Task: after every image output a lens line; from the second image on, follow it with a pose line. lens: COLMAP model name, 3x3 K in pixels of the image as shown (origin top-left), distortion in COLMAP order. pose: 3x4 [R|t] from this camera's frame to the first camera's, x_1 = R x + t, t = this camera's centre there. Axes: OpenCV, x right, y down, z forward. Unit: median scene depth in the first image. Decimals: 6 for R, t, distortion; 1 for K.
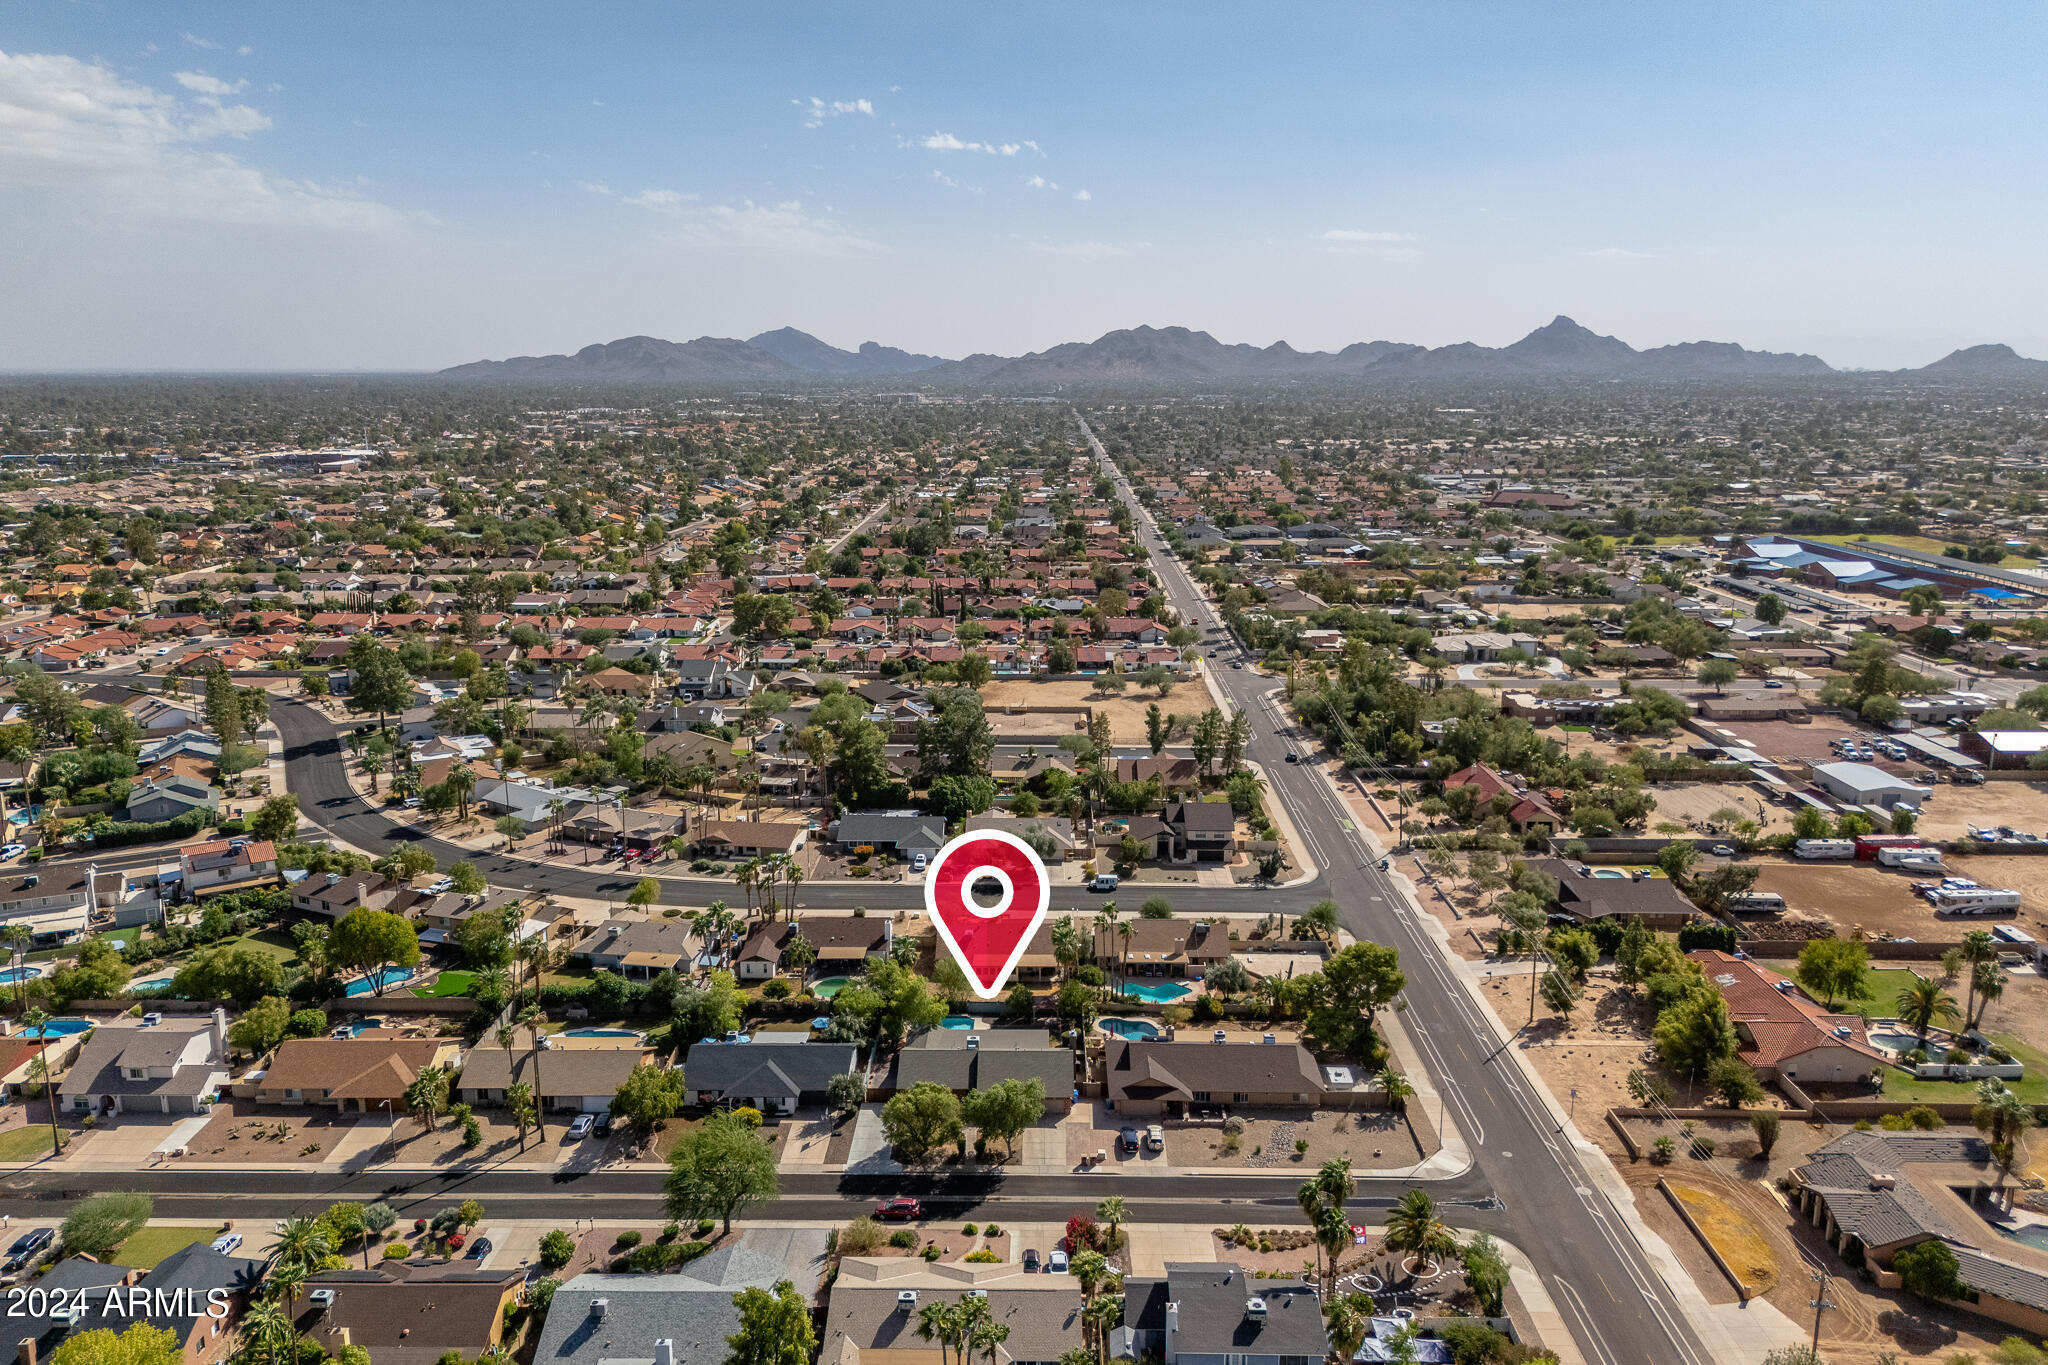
lens RADIAL K [[1500.5, 0, 1055.4], [0, 1500.5, 633.6], [0, 0, 1]] dist [0.089743, -0.000476]
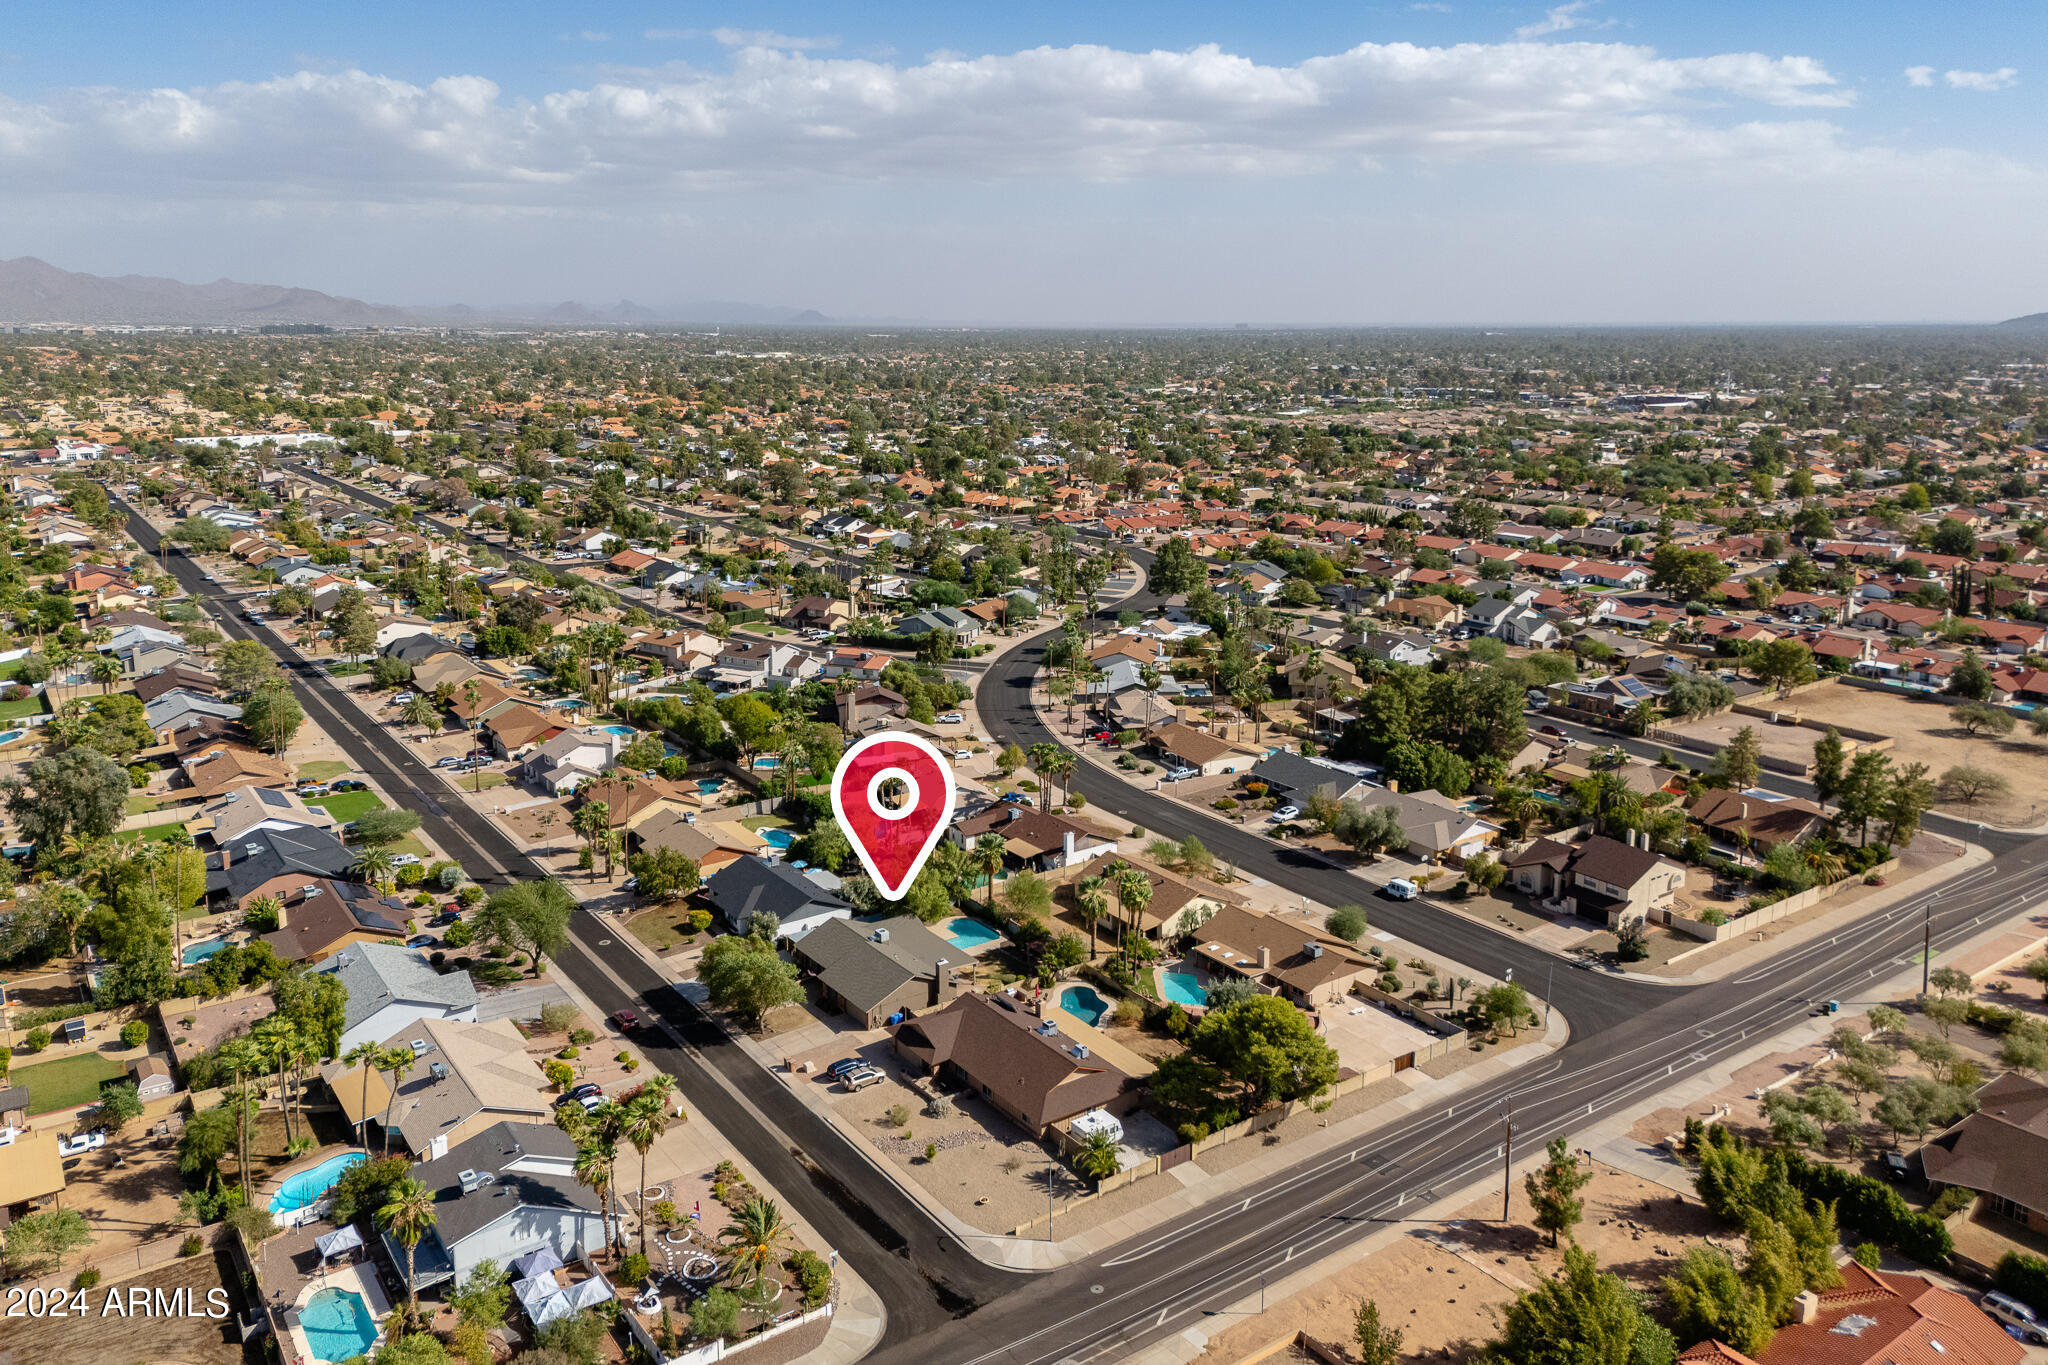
lens RADIAL K [[1500.5, 0, 1055.4], [0, 1500.5, 633.6], [0, 0, 1]] dist [0.089743, -0.000476]
pose [[0.599377, 0.168807, -0.782465, 0.743141], [-0.138126, 0.984659, 0.106622, -0.048893], [0.788460, 0.044172, 0.613498, 0.459528]]
